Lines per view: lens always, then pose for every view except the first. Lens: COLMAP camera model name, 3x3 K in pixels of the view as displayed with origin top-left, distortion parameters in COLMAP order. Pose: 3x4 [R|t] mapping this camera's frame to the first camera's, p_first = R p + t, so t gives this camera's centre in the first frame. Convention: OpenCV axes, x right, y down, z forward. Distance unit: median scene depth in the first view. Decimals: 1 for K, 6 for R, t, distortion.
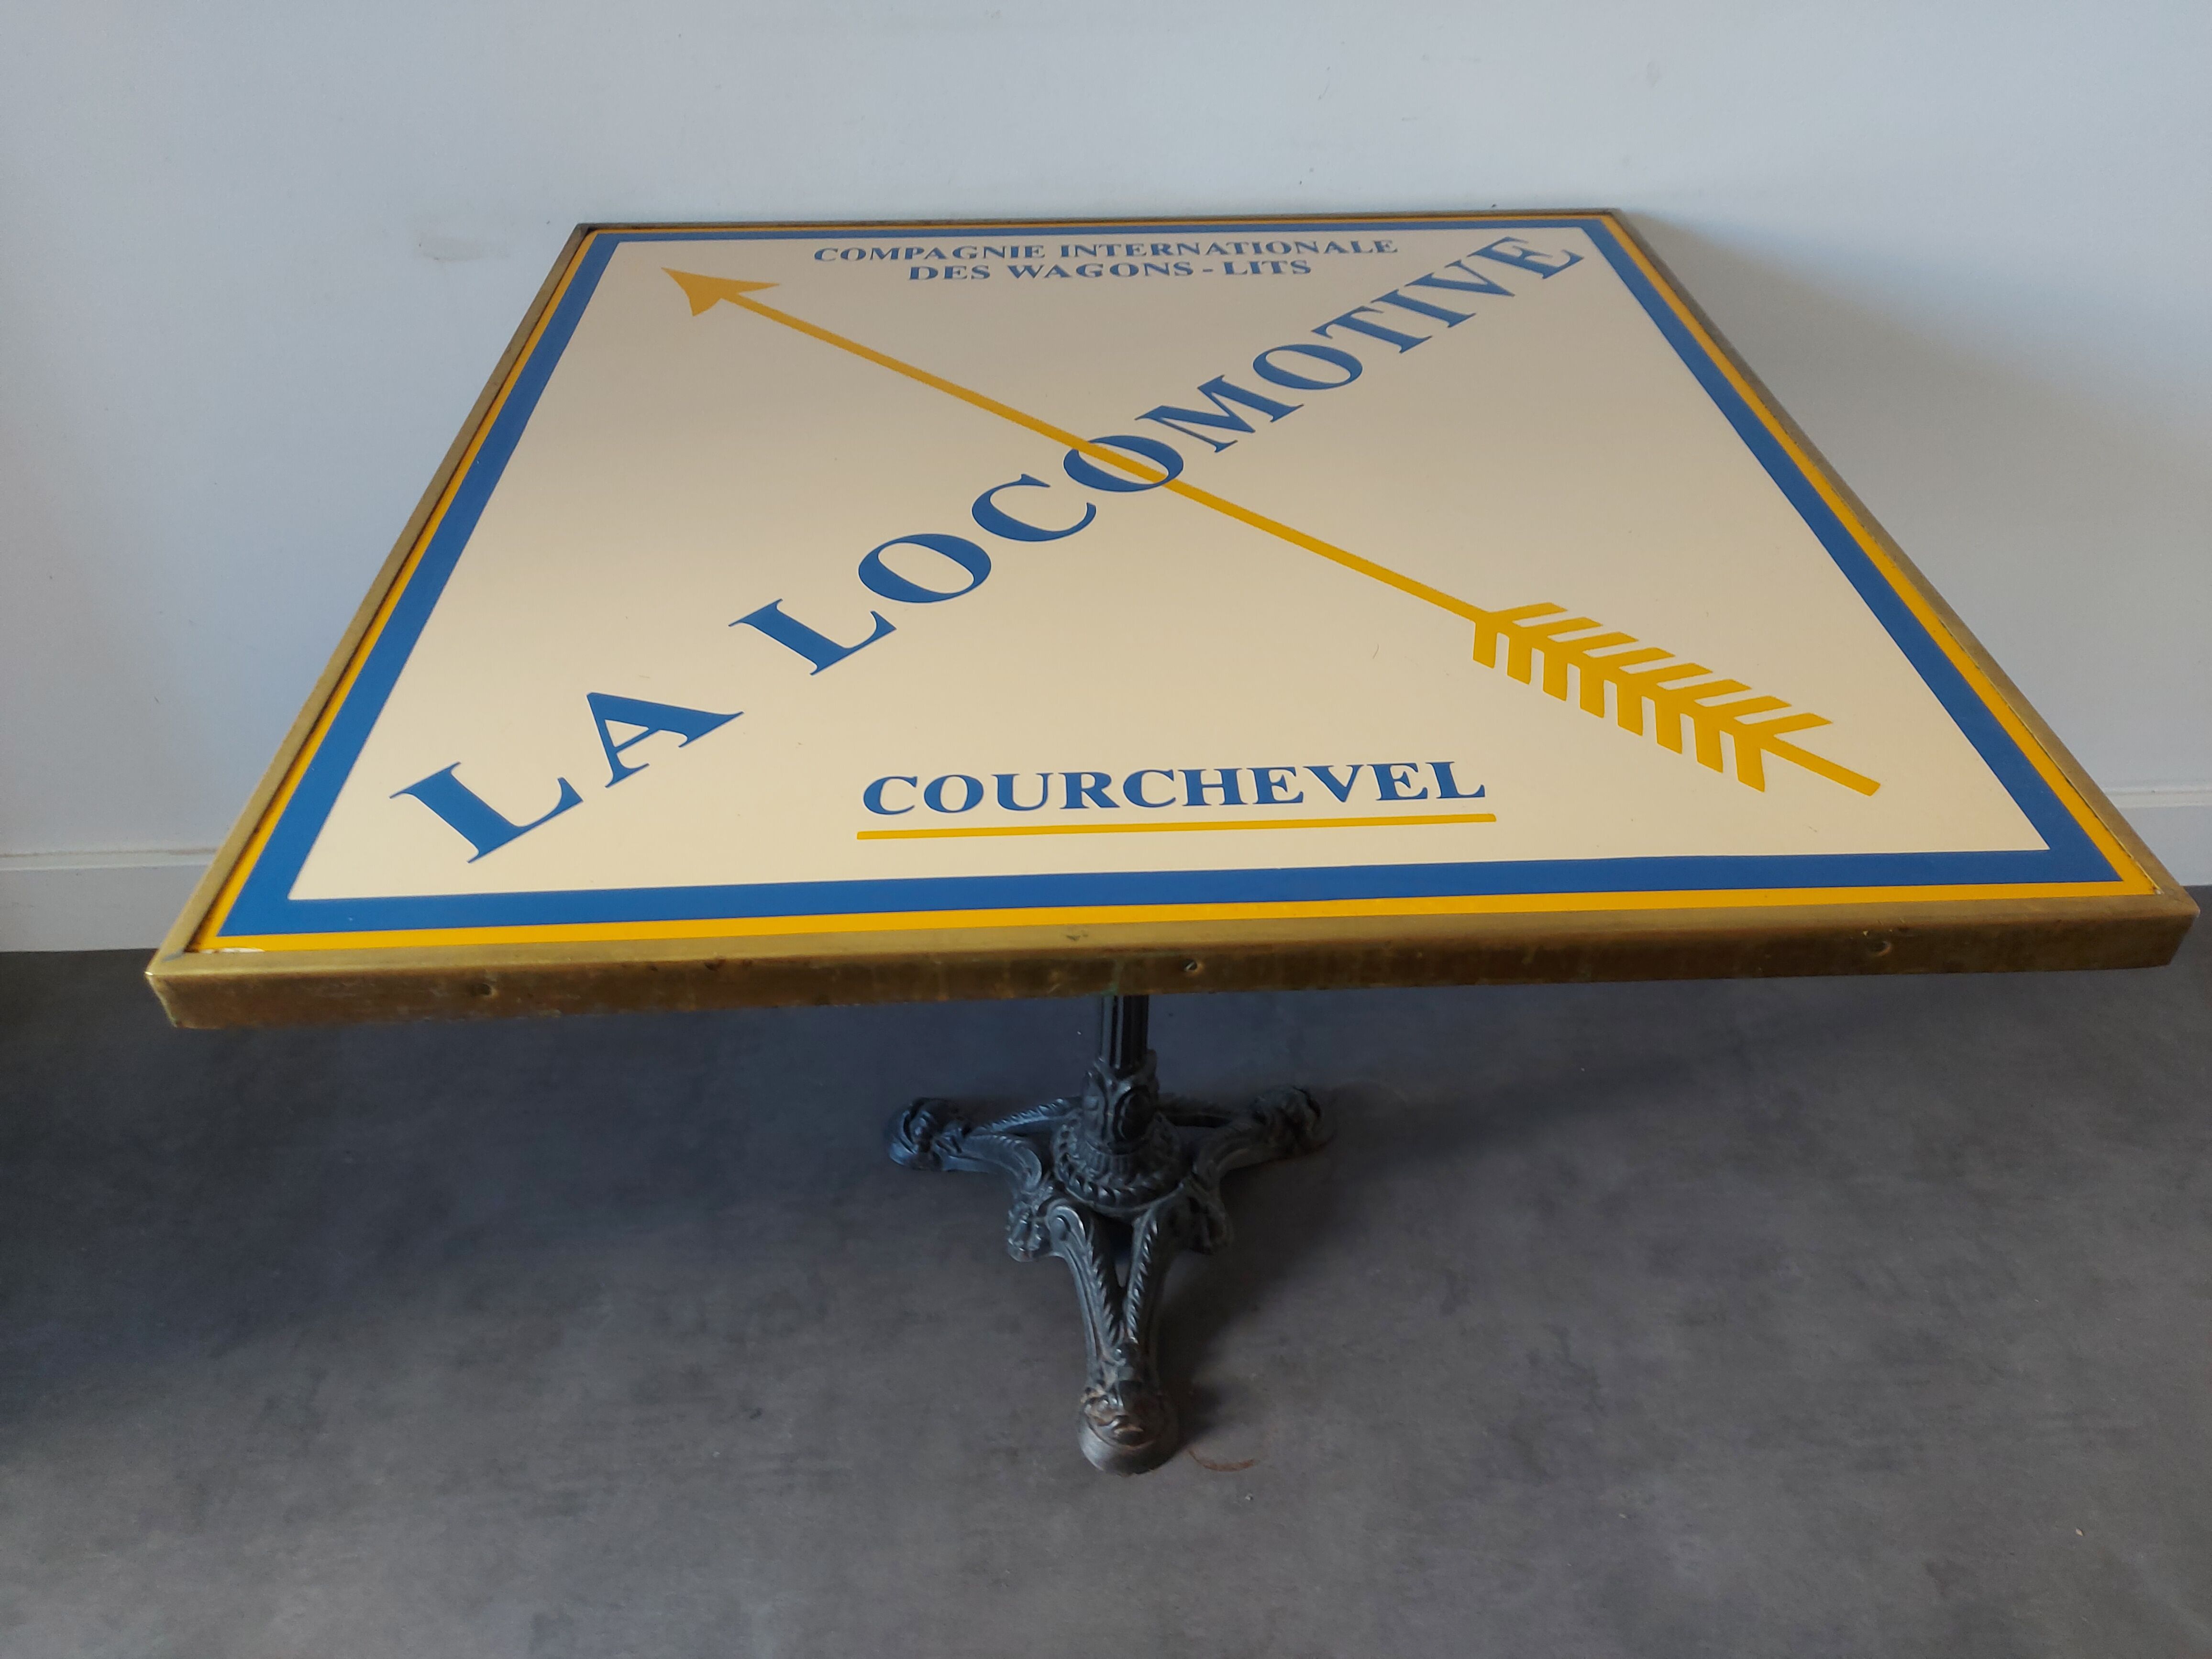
lens RADIAL K [[1557.3, 0, 1095.3], [0, 1557.3, 843.1], [0, 0, 1]] dist [0.108964, -0.111493]
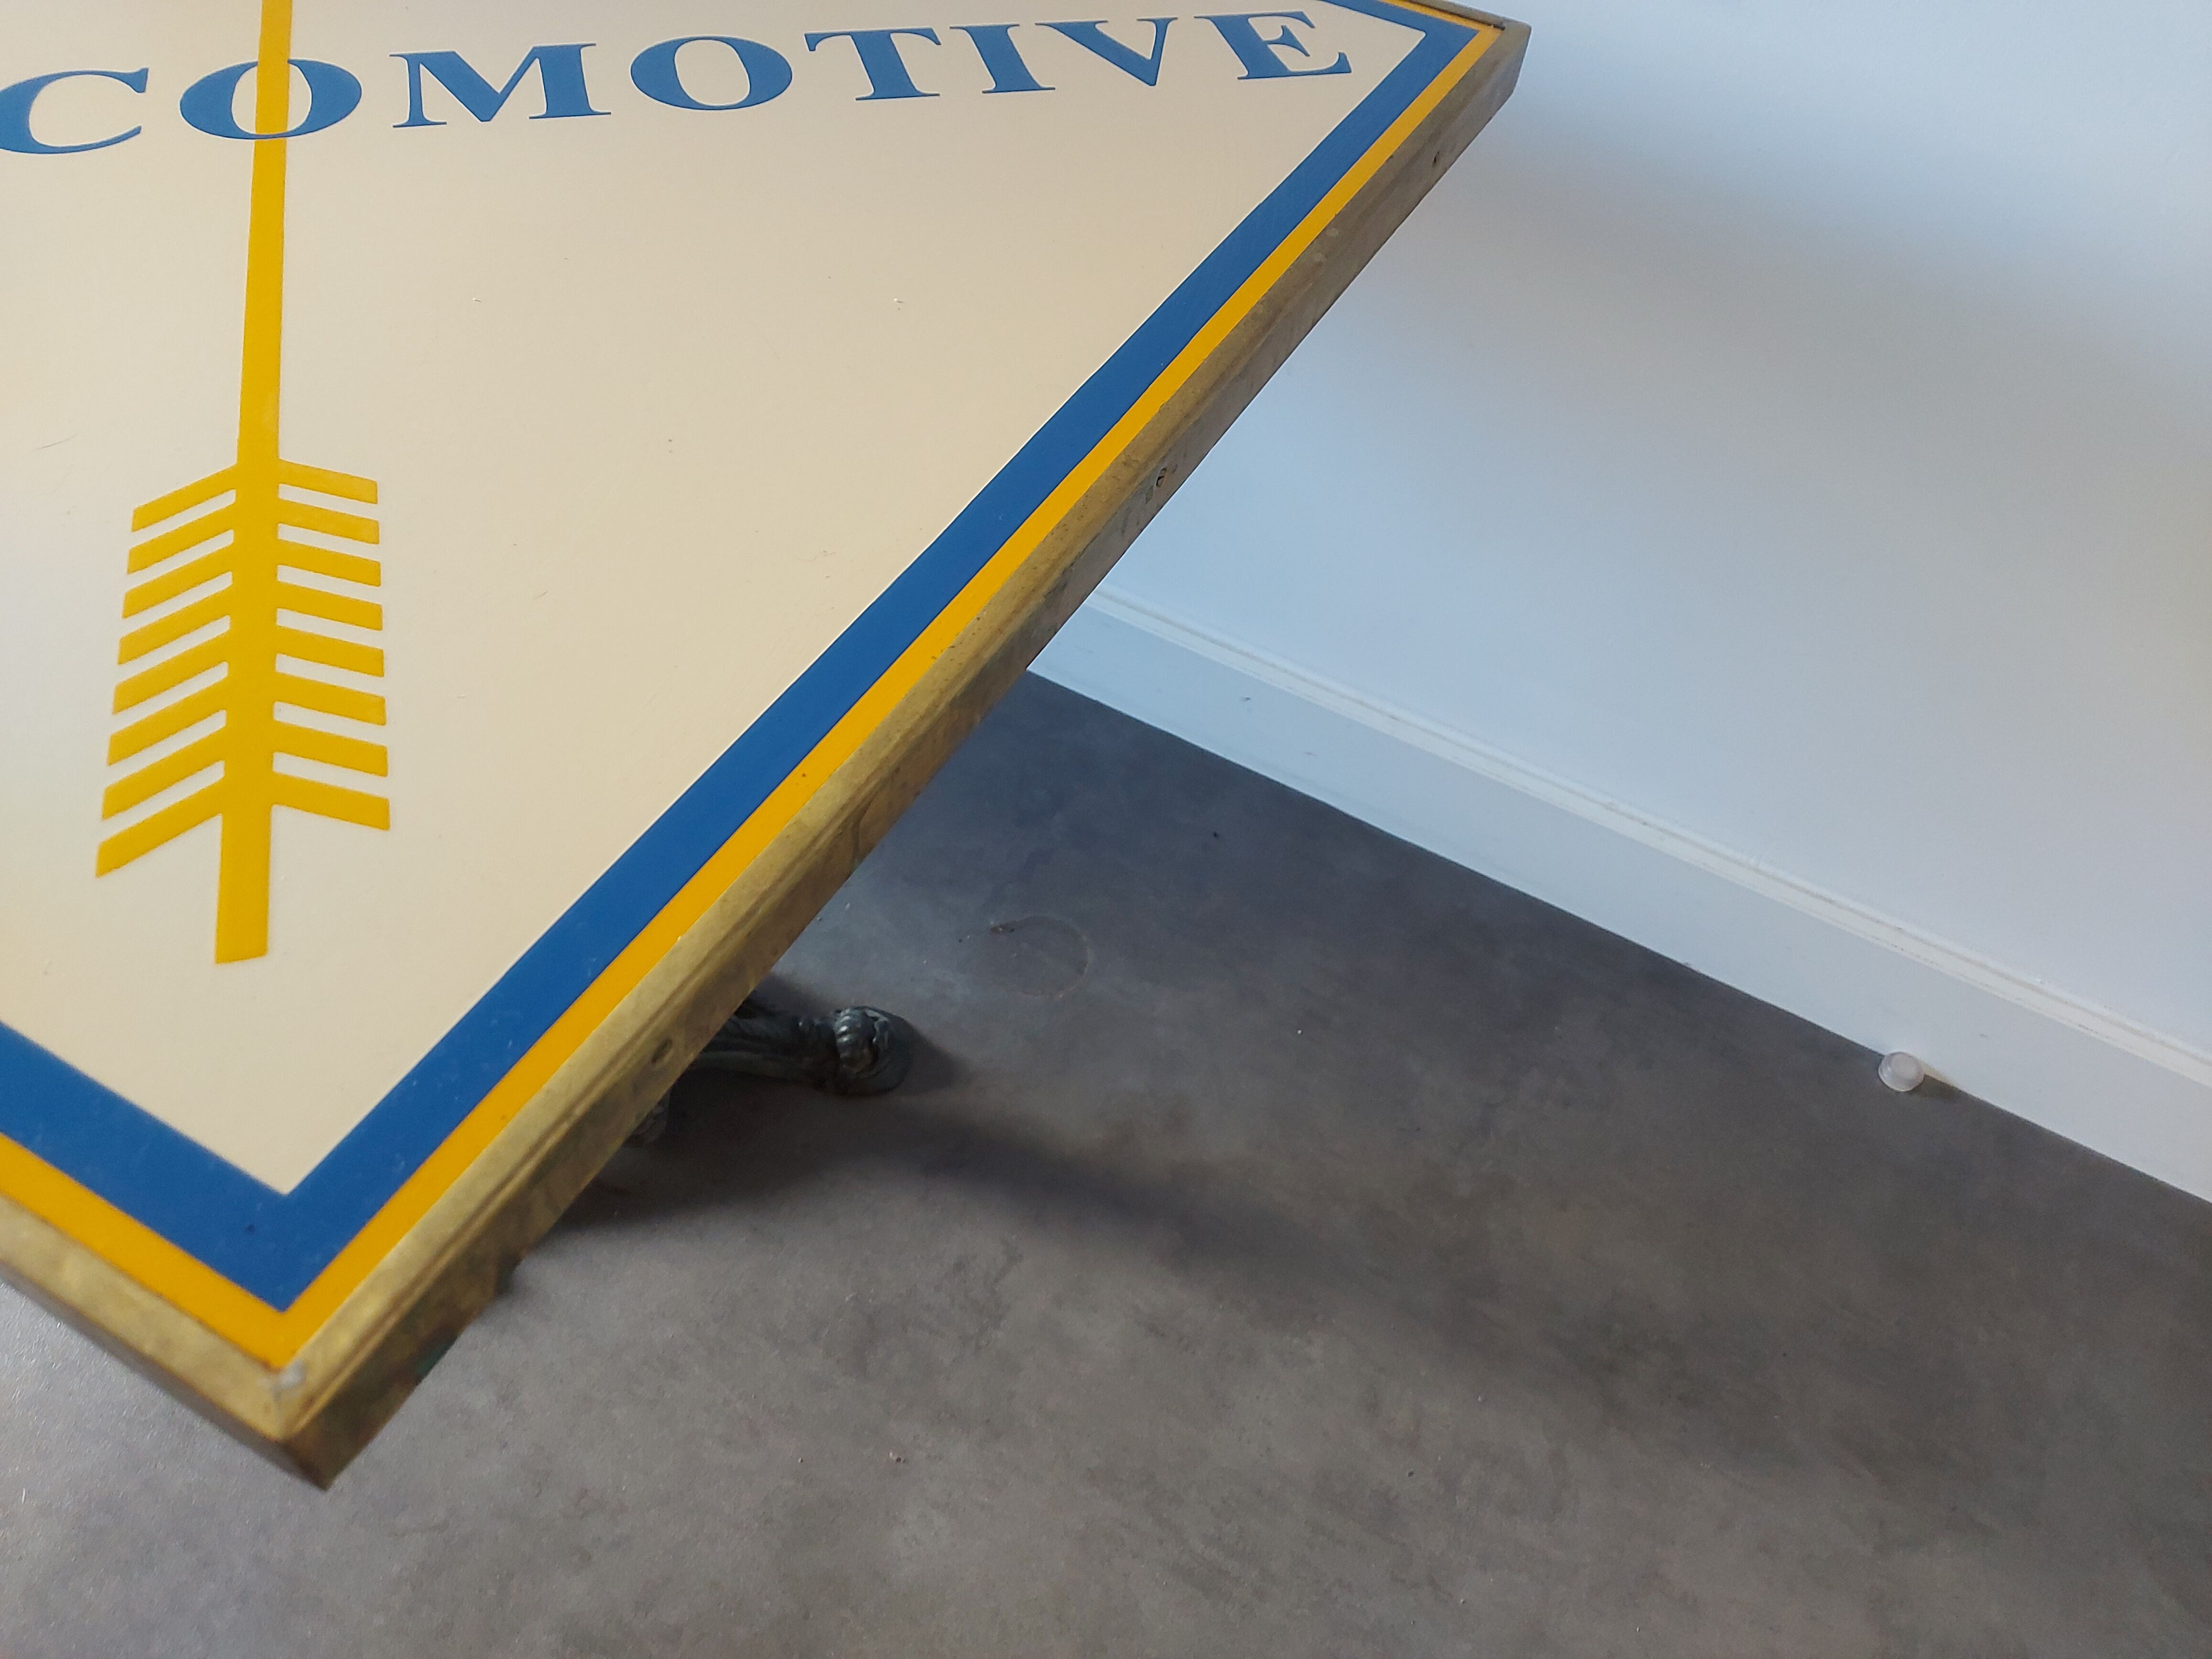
lens RADIAL K [[1557.3, 0, 1095.3], [0, 1557.3, 843.1], [0, 0, 1]] dist [0.108964, -0.111493]
pose [[0.859170, 0.428238, -0.280071, 0.699430], [-0.381786, 0.900923, 0.206341, -0.238128], [0.340685, -0.070355, 0.937541, 0.444944]]
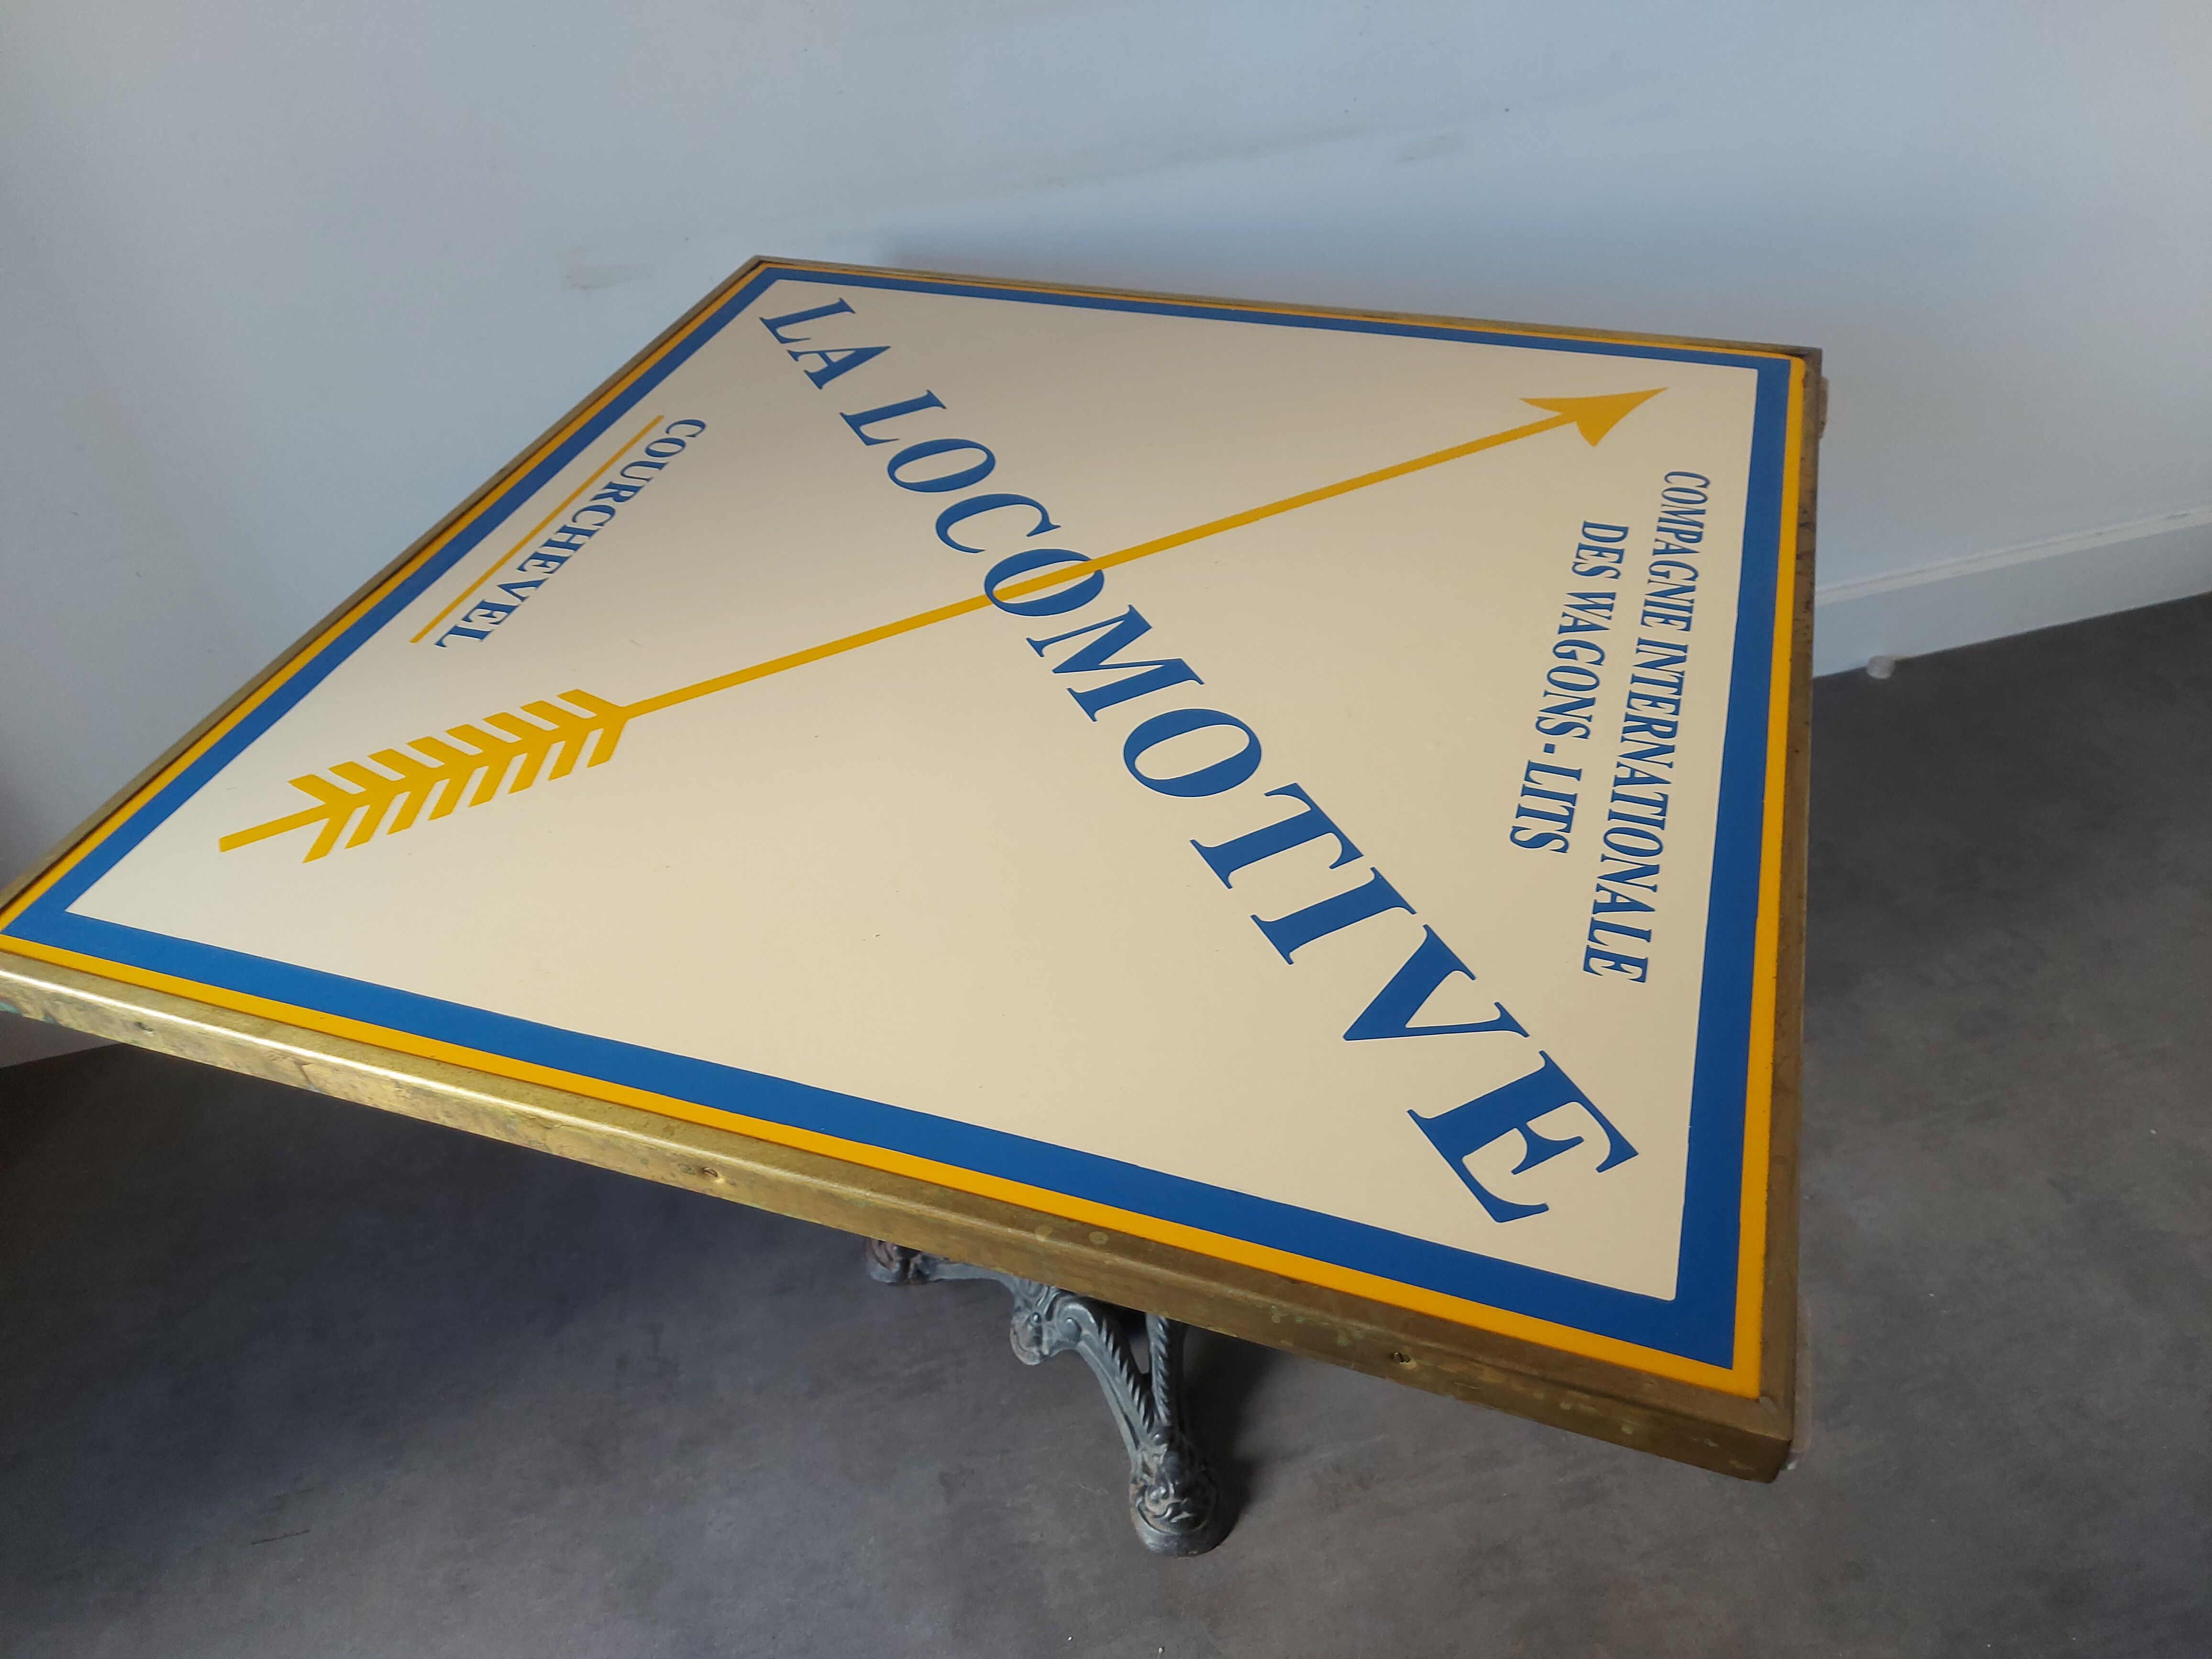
lens RADIAL K [[1583.5, 0, 1106.0], [0, 1583.5, 829.5], [0, 0, 1]] dist [0.095979, -0.076986]
pose [[-0.352685, 0.642557, -0.680245, 0.810714], [-0.570492, 0.428578, 0.700614, -0.928673], [0.741723, 0.635170, 0.215420, 0.942703]]
